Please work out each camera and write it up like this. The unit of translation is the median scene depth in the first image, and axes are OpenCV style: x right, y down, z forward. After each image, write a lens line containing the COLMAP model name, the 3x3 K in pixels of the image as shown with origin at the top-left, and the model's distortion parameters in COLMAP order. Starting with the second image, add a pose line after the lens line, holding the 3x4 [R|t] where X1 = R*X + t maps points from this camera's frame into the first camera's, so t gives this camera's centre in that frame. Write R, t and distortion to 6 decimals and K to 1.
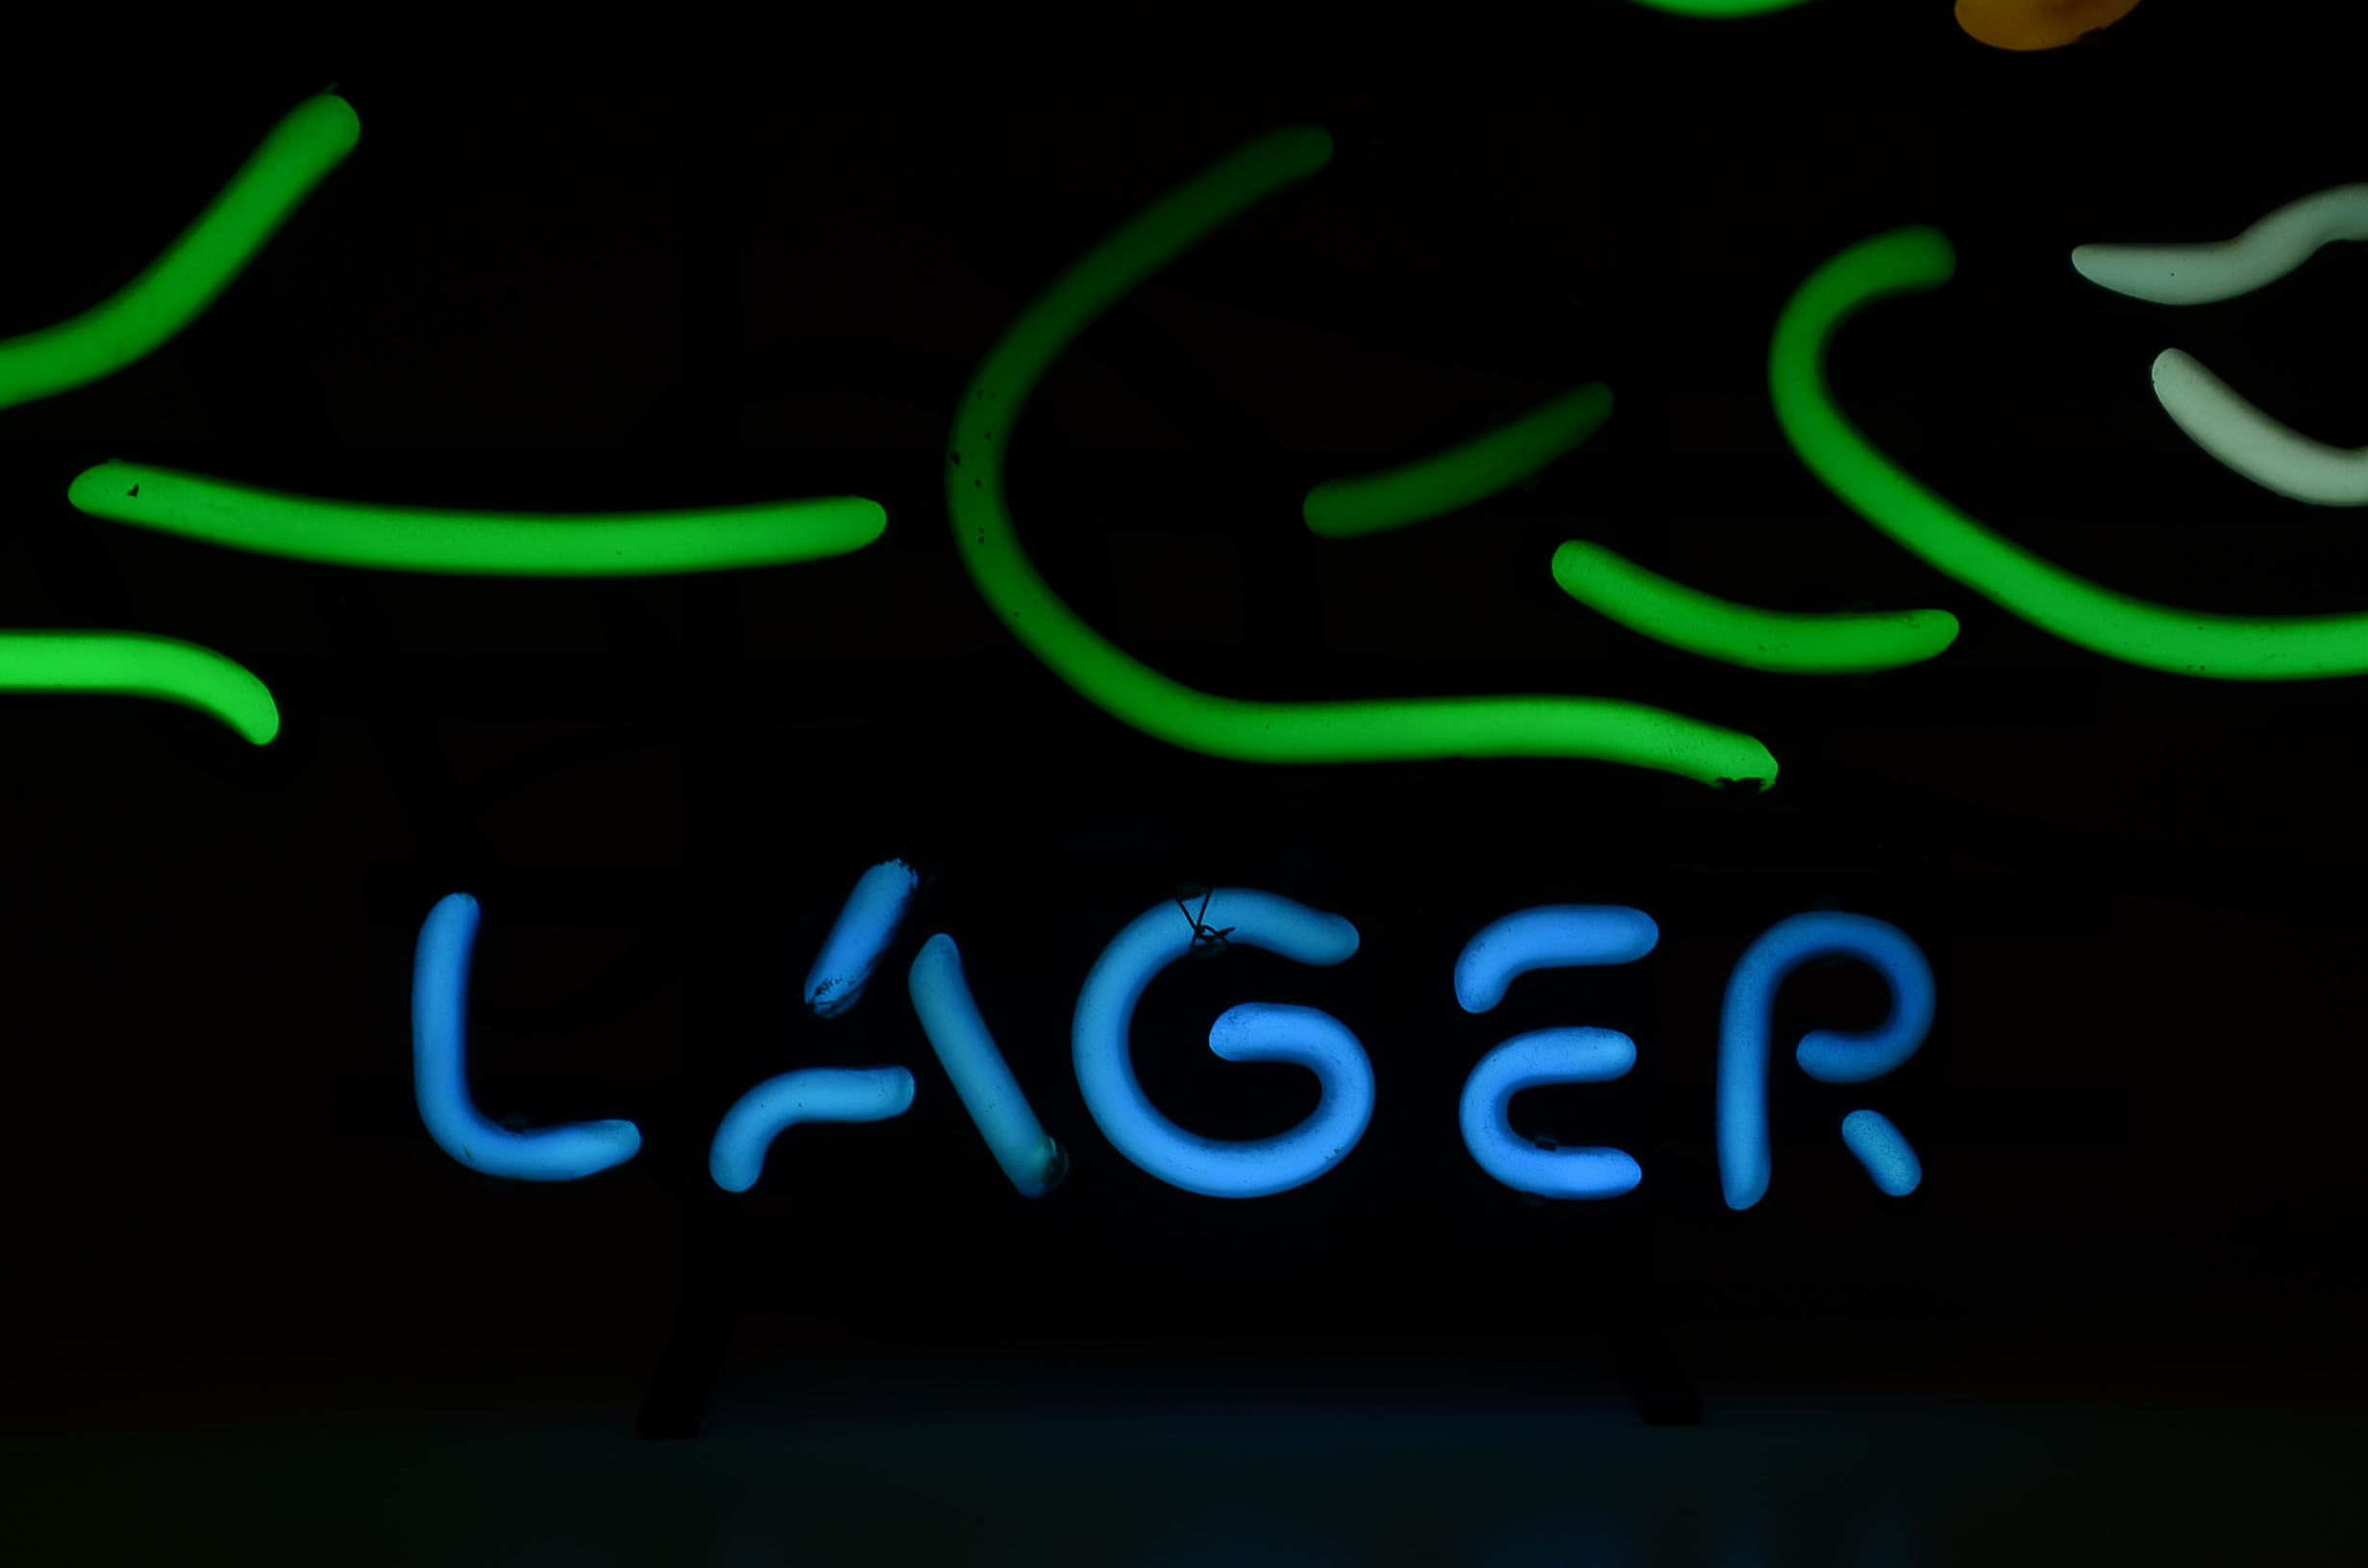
lens RADIAL K [[5735.8, 0, 1184.0], [0, 5735.8, 784.0], [0, 0, 1]] dist [0.082394, 0.353651]
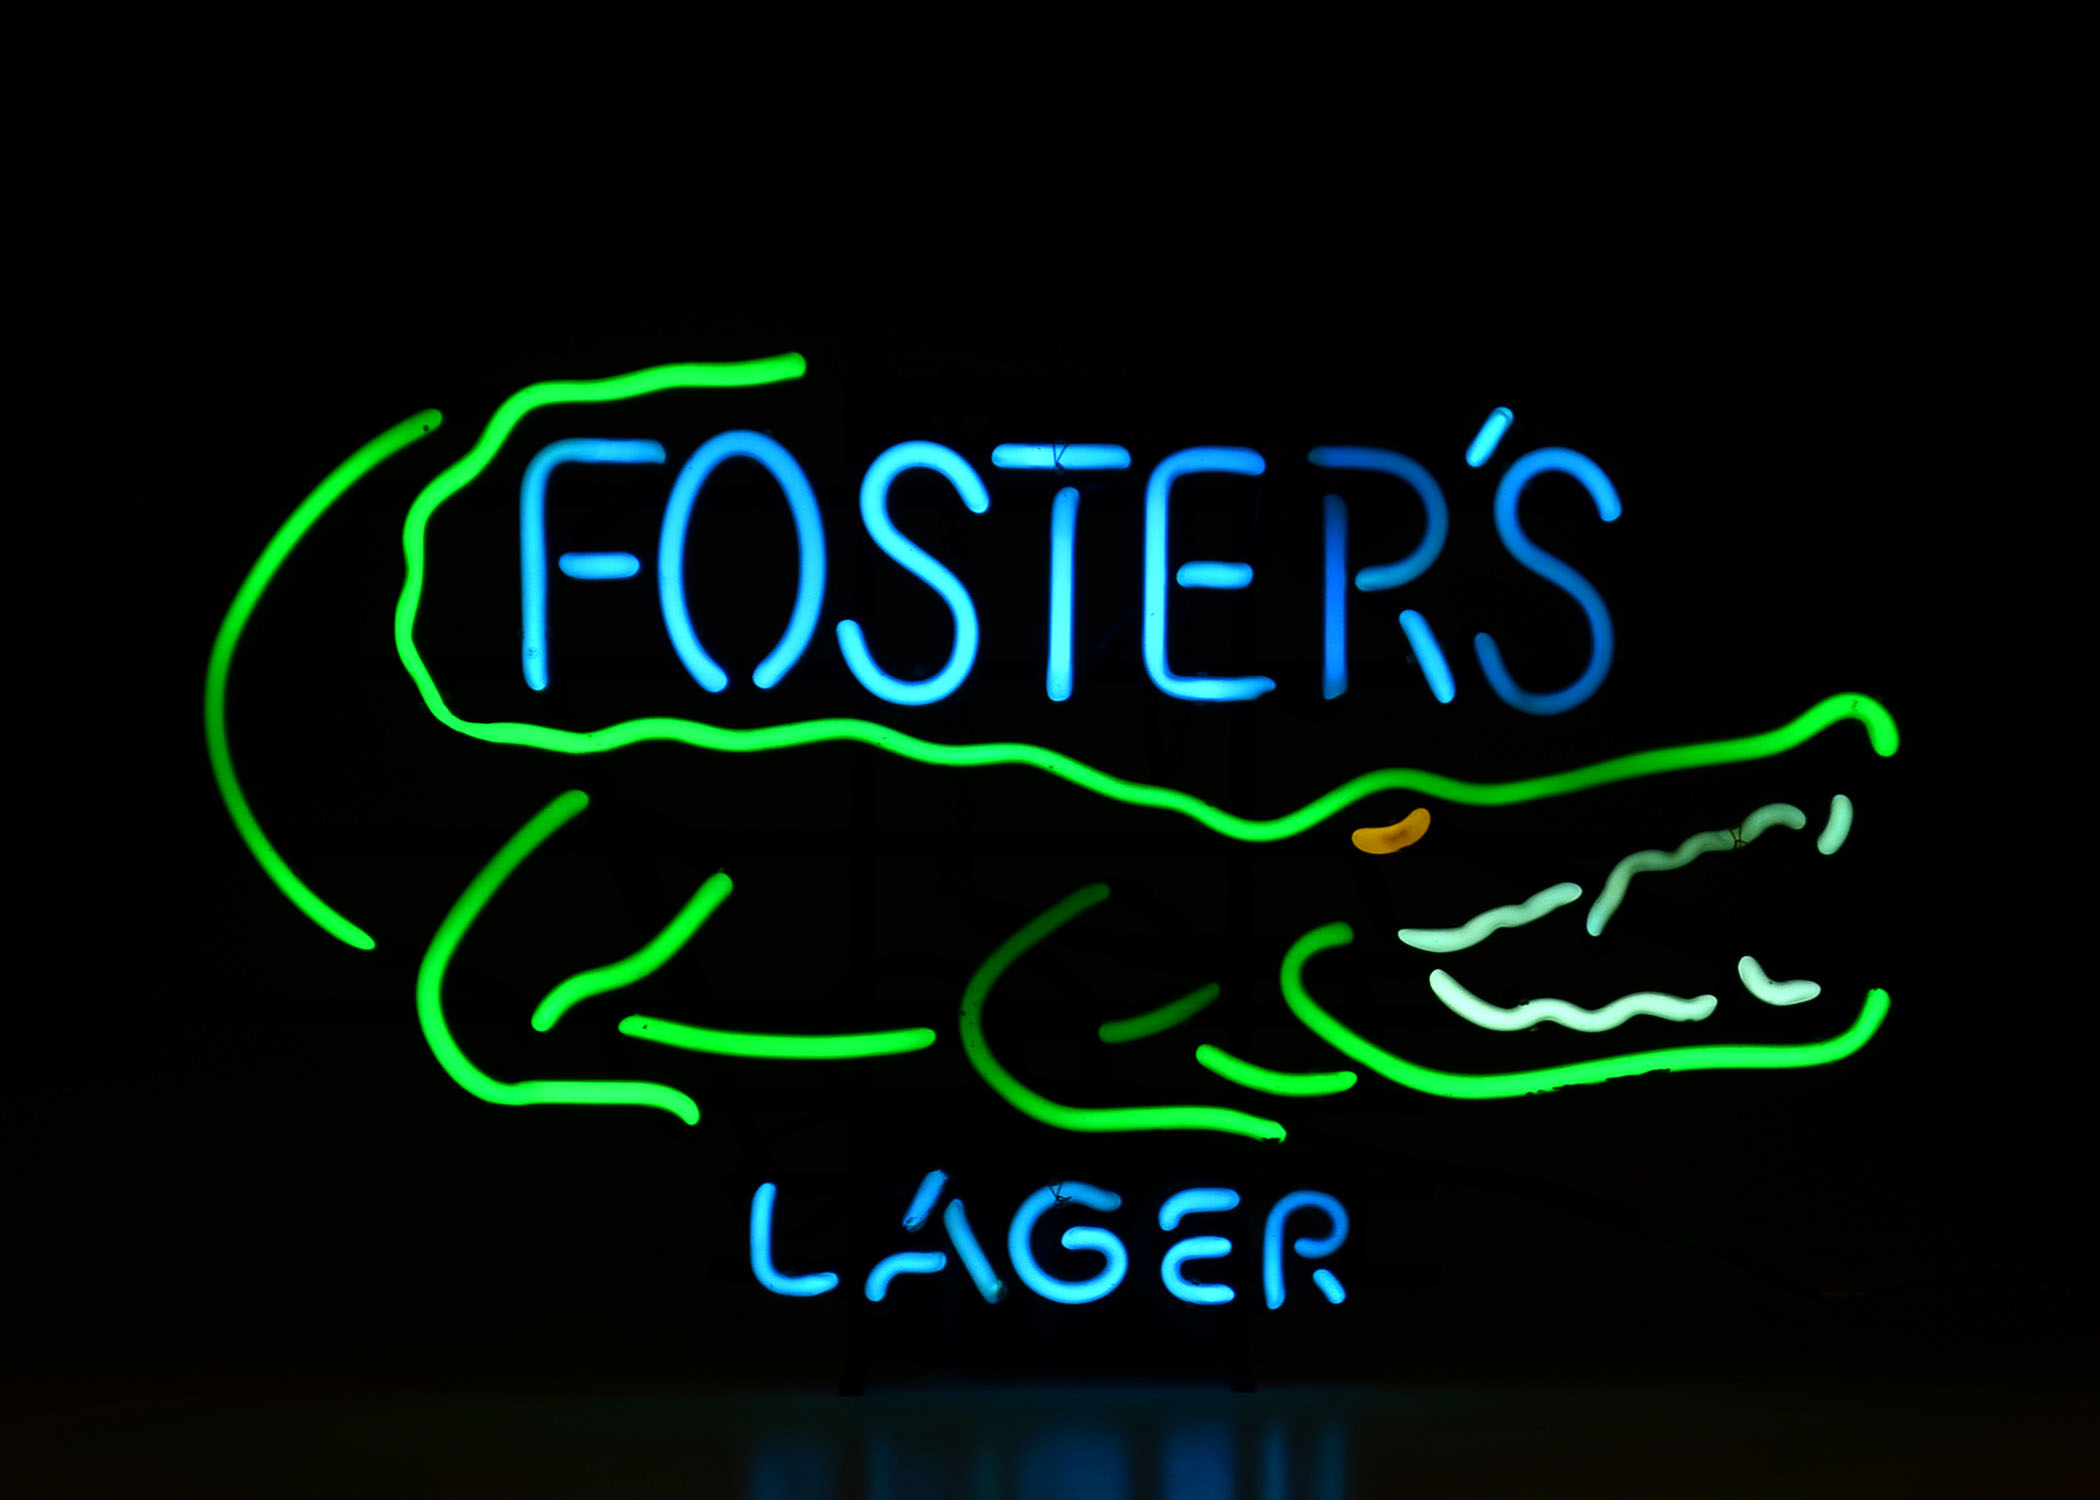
lens RADIAL K [[5085.3, 0, 1050.0], [0, 5085.3, 750.0], [0, 0, 1]] dist [0.028861, 0.131191]
pose [[0.999752, -0.001641, -0.022225, 0.049556], [0.000103, 0.997617, -0.068990, -0.016992], [0.022285, 0.068970, 0.997370, -1.264680]]
